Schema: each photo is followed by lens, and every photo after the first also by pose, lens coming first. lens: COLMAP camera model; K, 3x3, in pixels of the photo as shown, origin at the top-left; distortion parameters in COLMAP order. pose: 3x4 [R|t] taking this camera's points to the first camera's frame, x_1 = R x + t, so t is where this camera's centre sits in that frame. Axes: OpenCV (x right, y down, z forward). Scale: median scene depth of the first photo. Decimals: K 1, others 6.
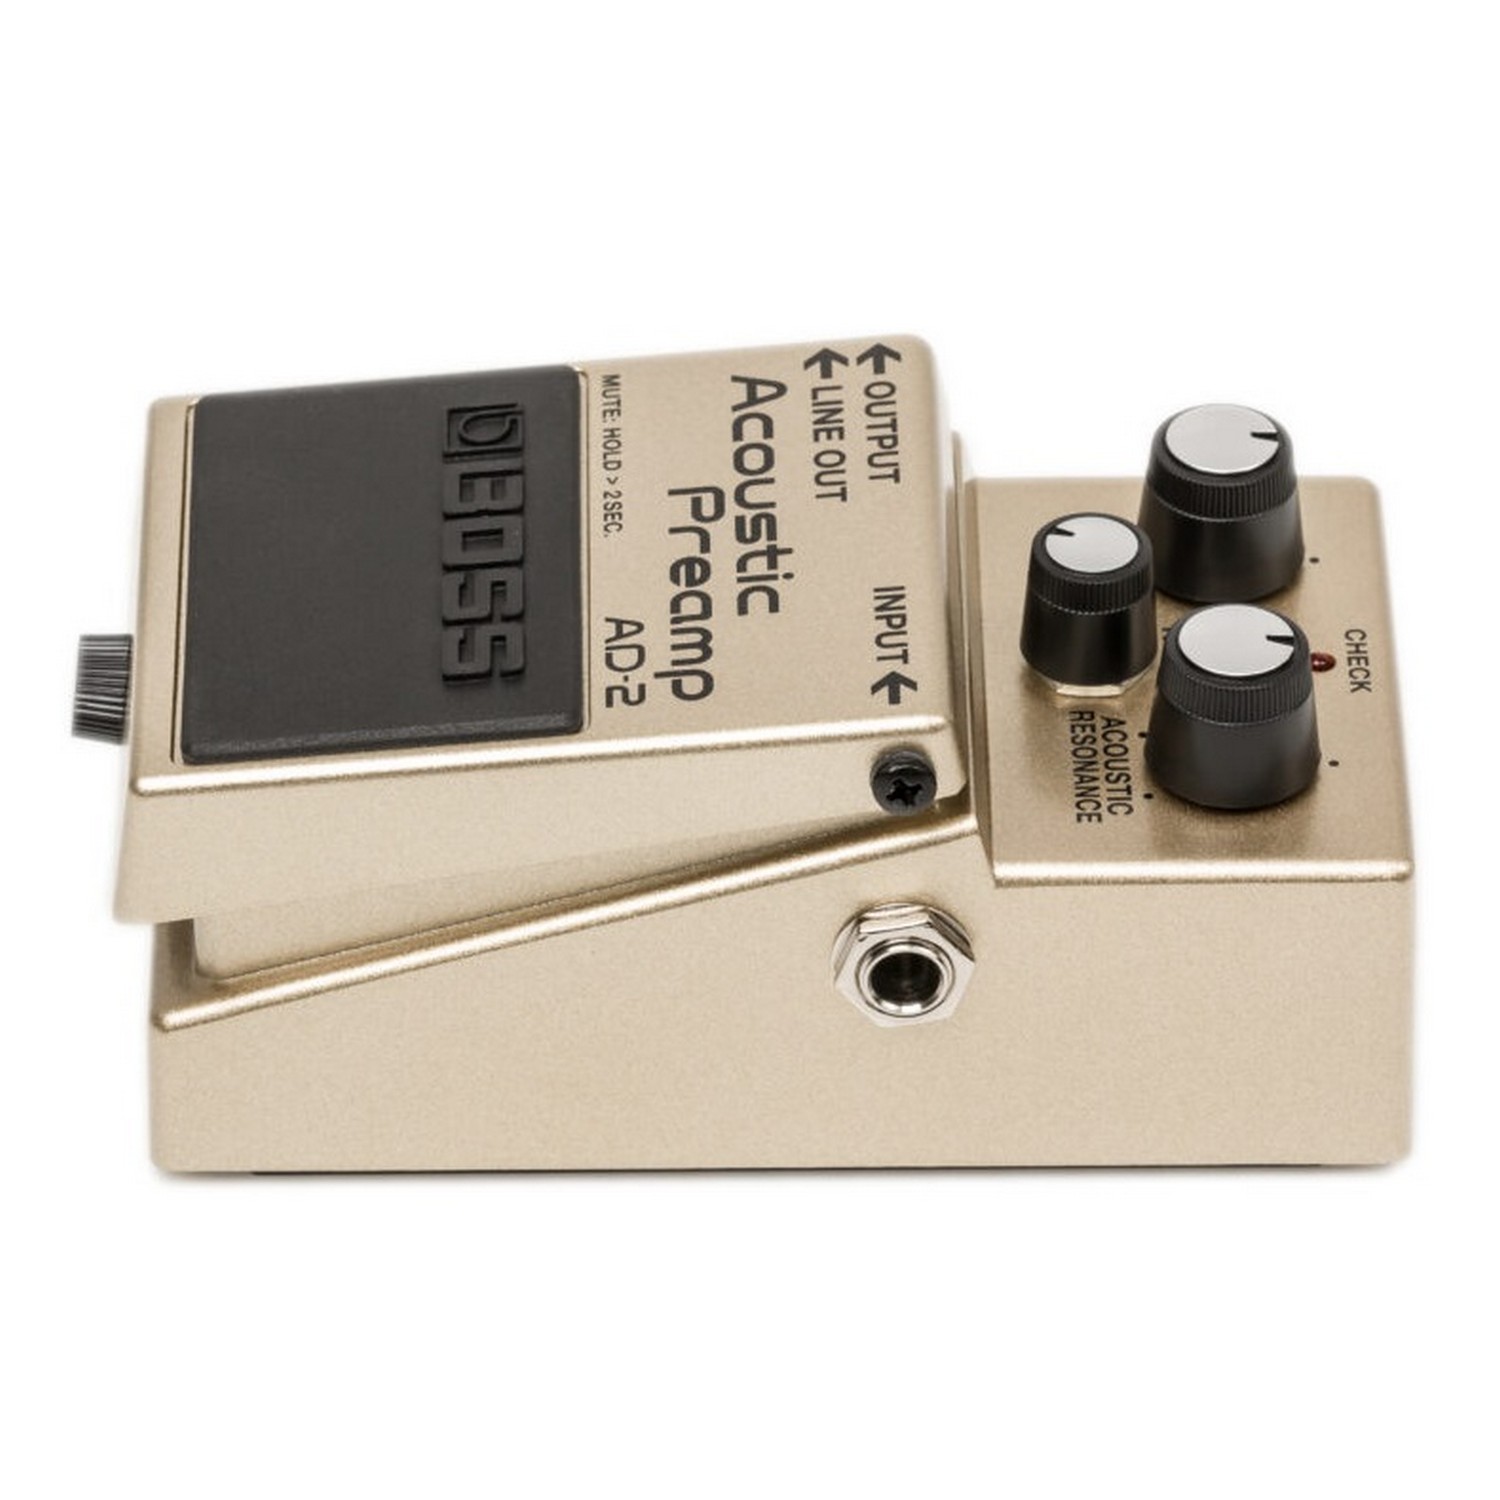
lens RADIAL K [[10603.0, 0, 750.0], [0, 10603.0, 750.0], [0, 0, 1]] dist [0.247232, -37.338202]
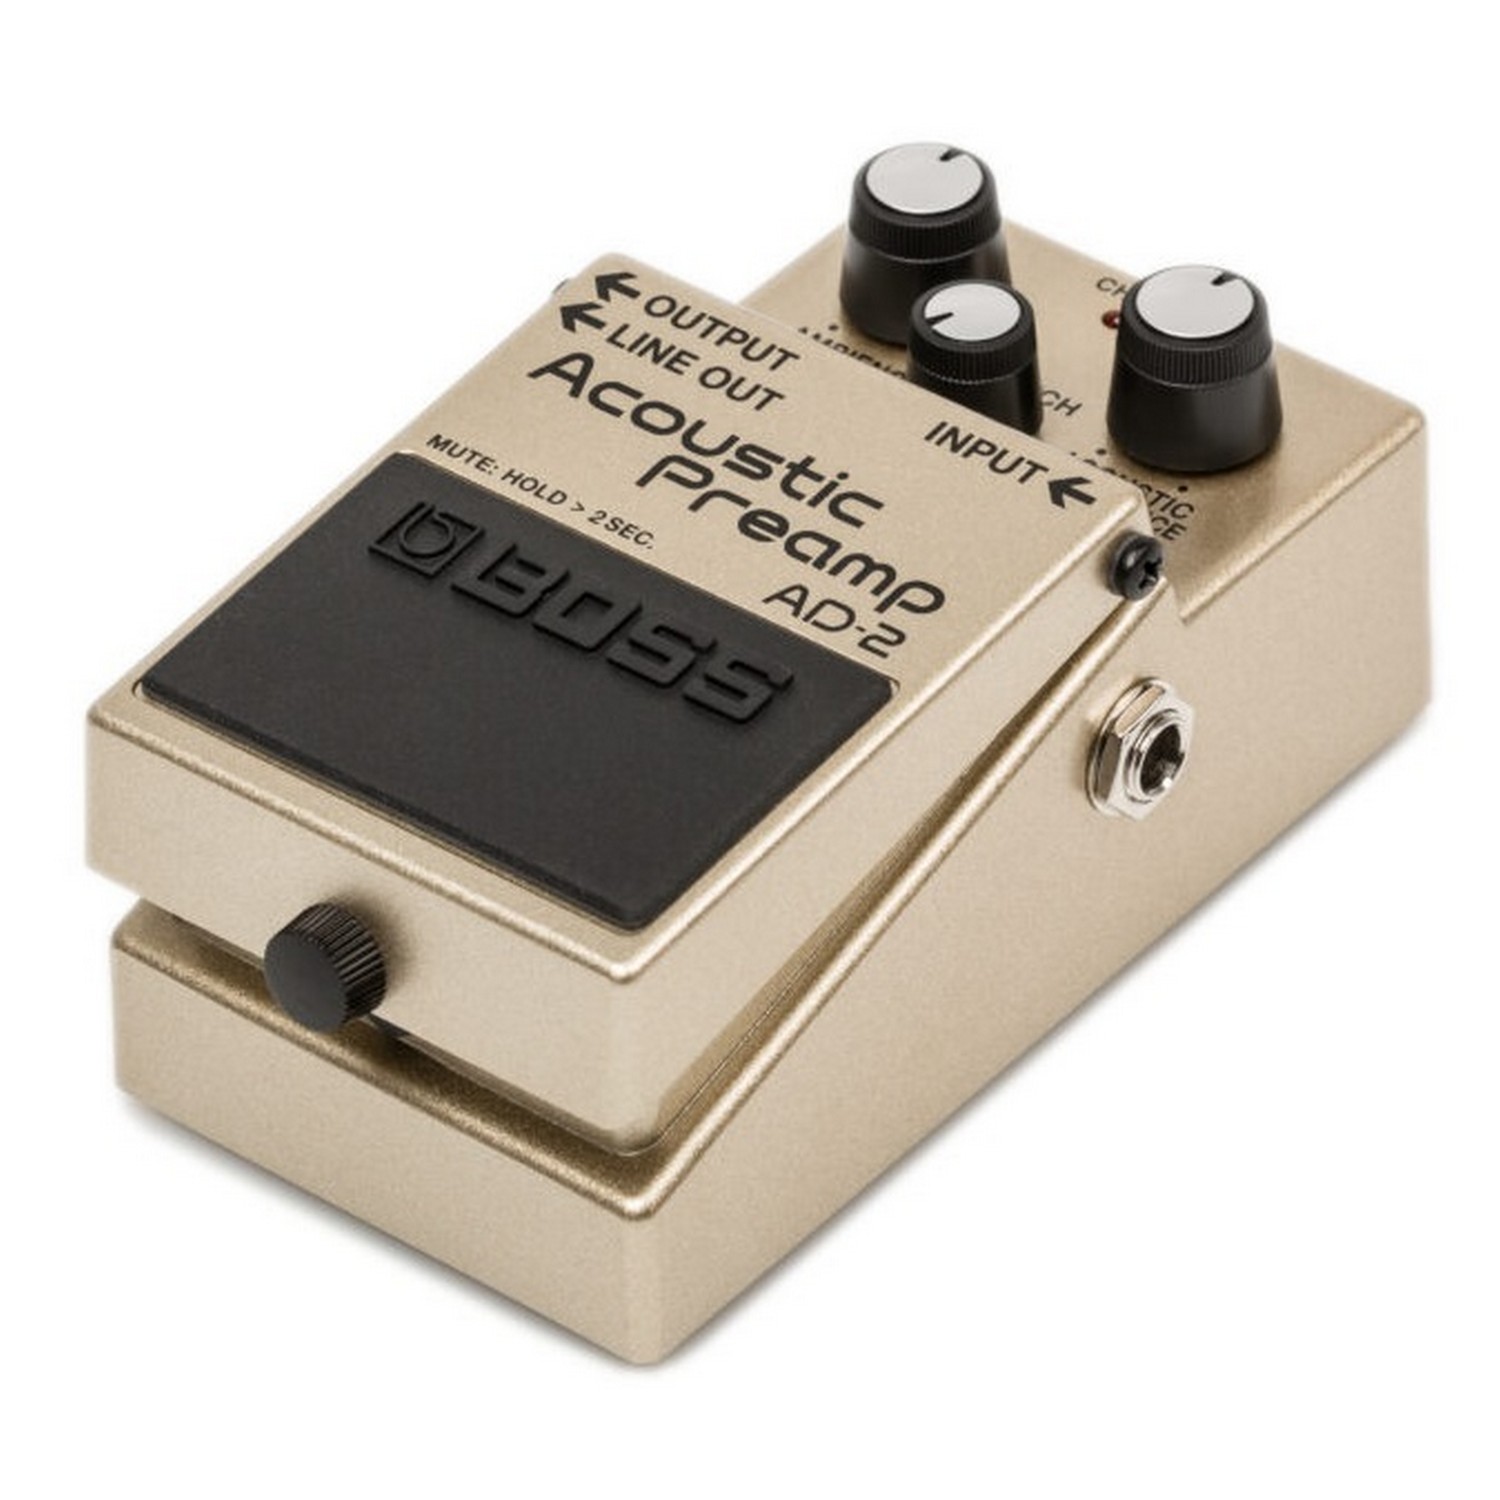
lens RADIAL K [[10603.0, 0, 750.0], [0, 10603.0, 750.0], [0, 0, 1]] dist [0.247232, -37.338202]
pose [[0.636813, -0.501749, 0.585421, -0.574412], [0.491119, 0.849290, 0.193671, -0.184688], [-0.594366, 0.164179, 0.787257, 0.244738]]
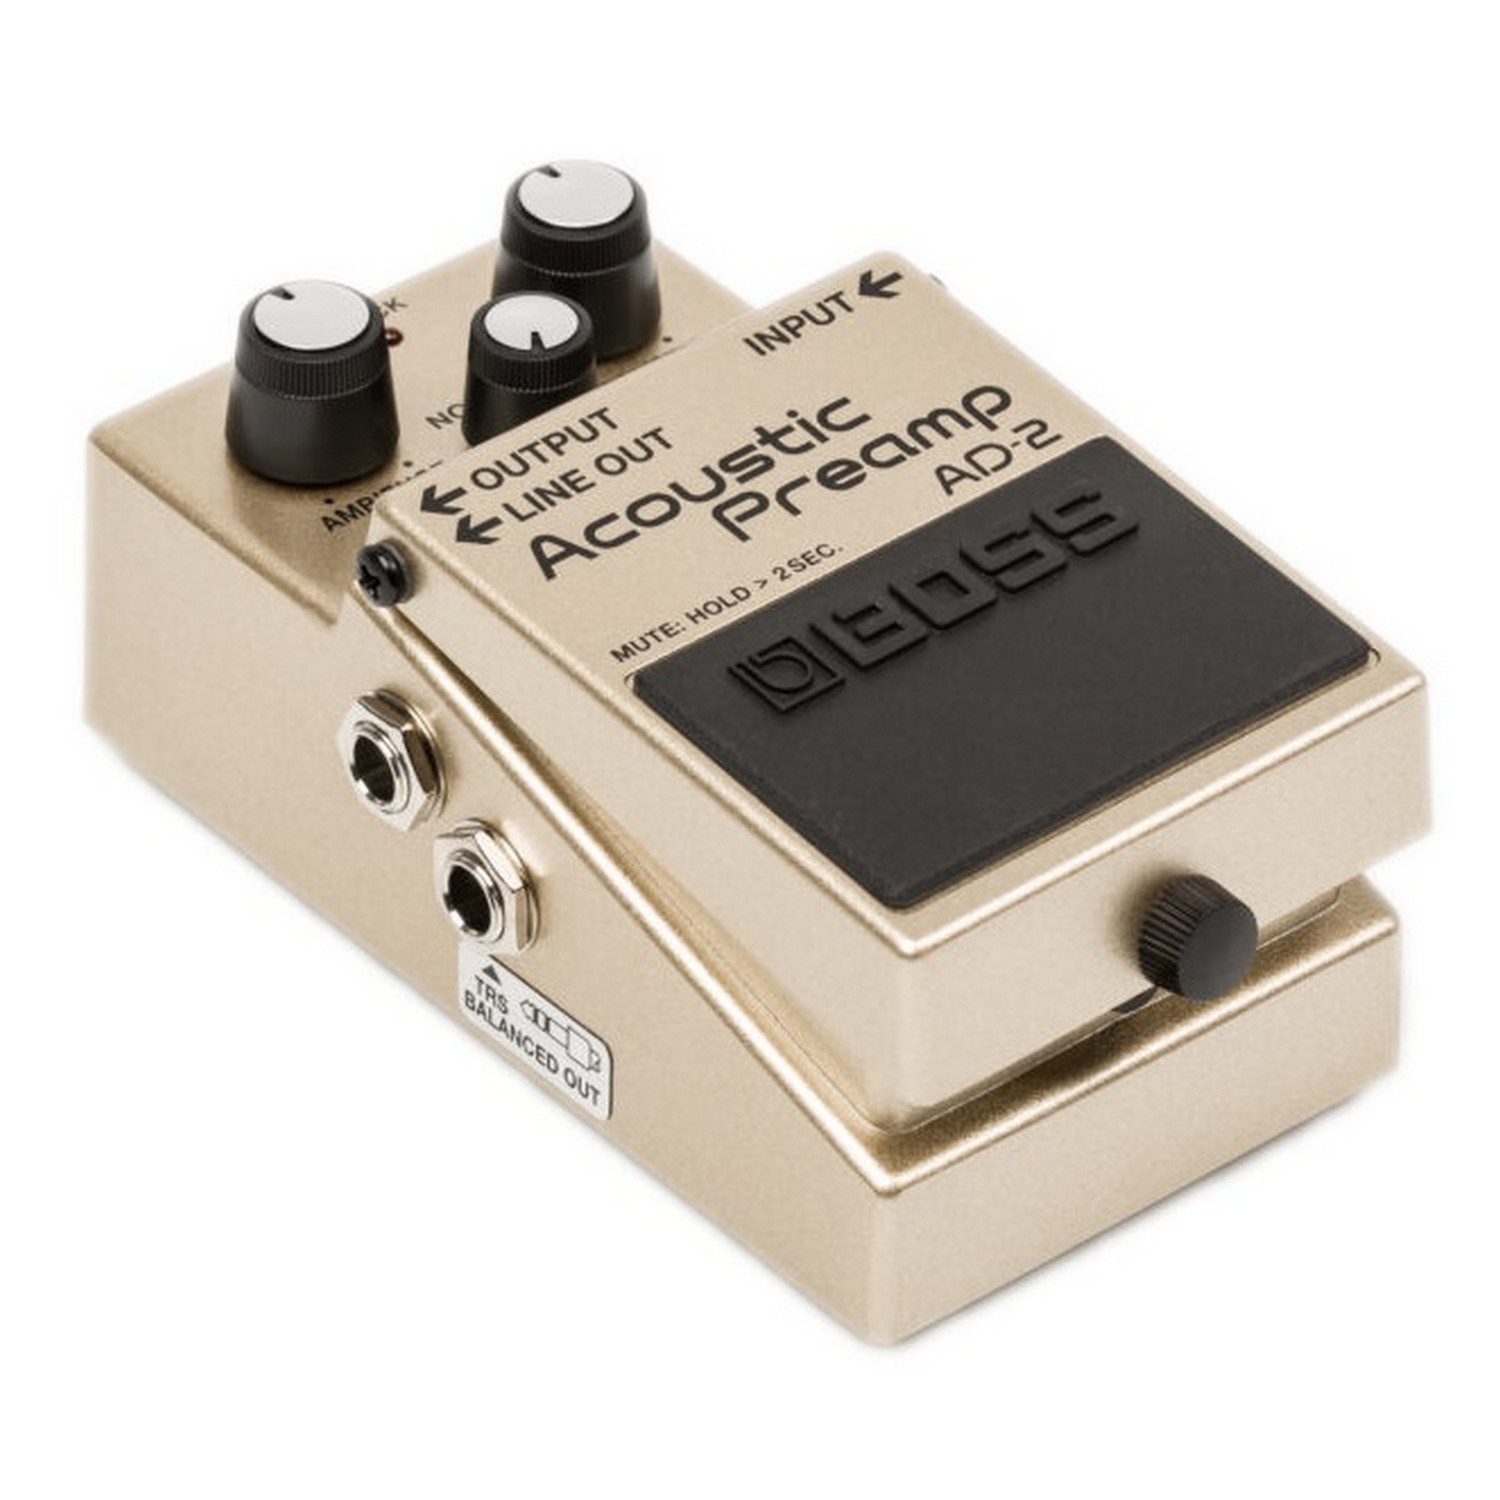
lens RADIAL K [[10603.0, 0, 750.0], [0, 10603.0, 750.0], [0, 0, 1]] dist [0.247232, -37.338202]
pose [[-0.635952, -0.481722, 0.602917, -0.597298], [0.456536, 0.395049, 0.797189, -0.783871], [-0.622205, 0.782228, -0.031309, 1.046251]]
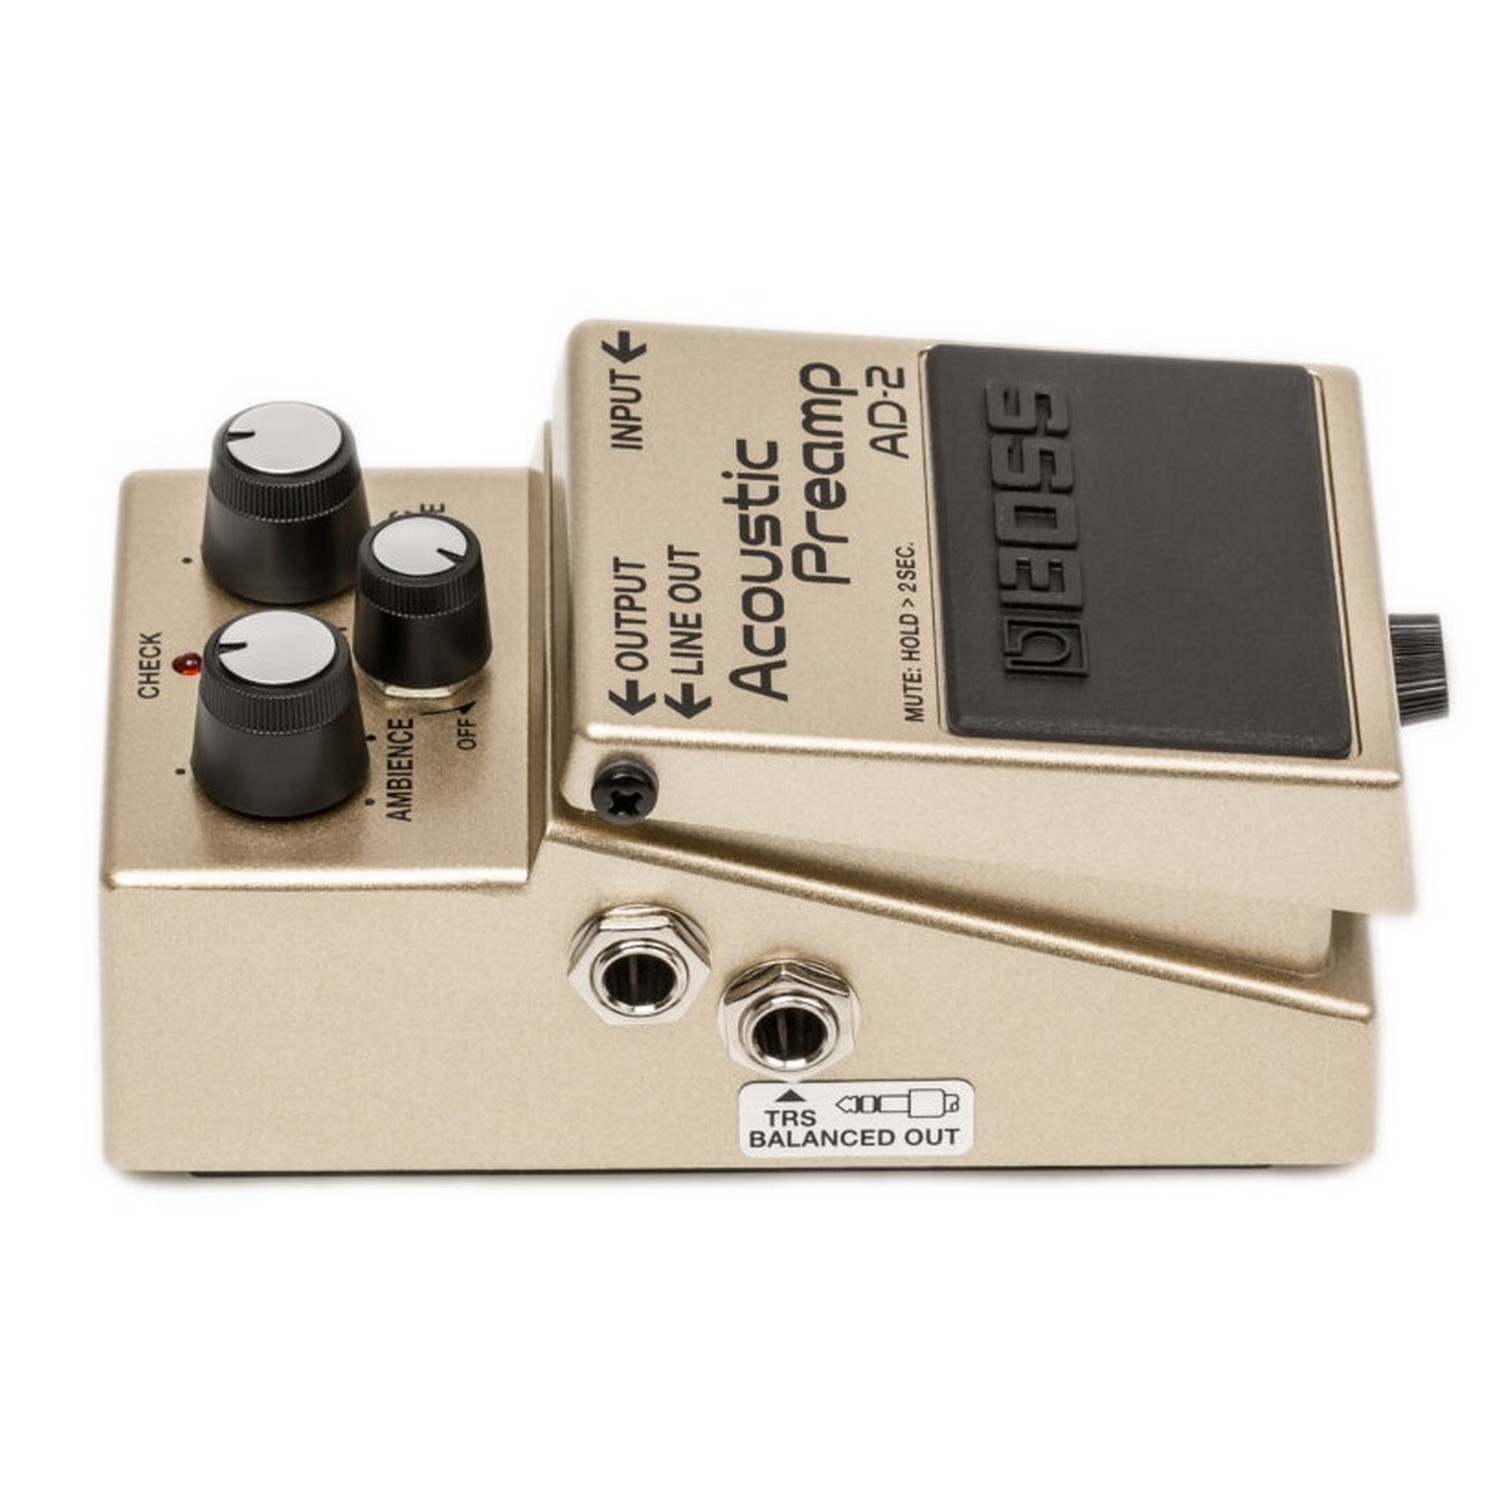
lens RADIAL K [[10603.0, 0, 750.0], [0, 10603.0, 750.0], [0, 0, 1]] dist [0.247232, -37.338202]
pose [[-0.999971, 0.000562, -0.007632, 0.008997], [-0.007285, 0.235443, 0.971861, -0.972241], [0.002343, 0.971888, -0.235432, 1.247084]]
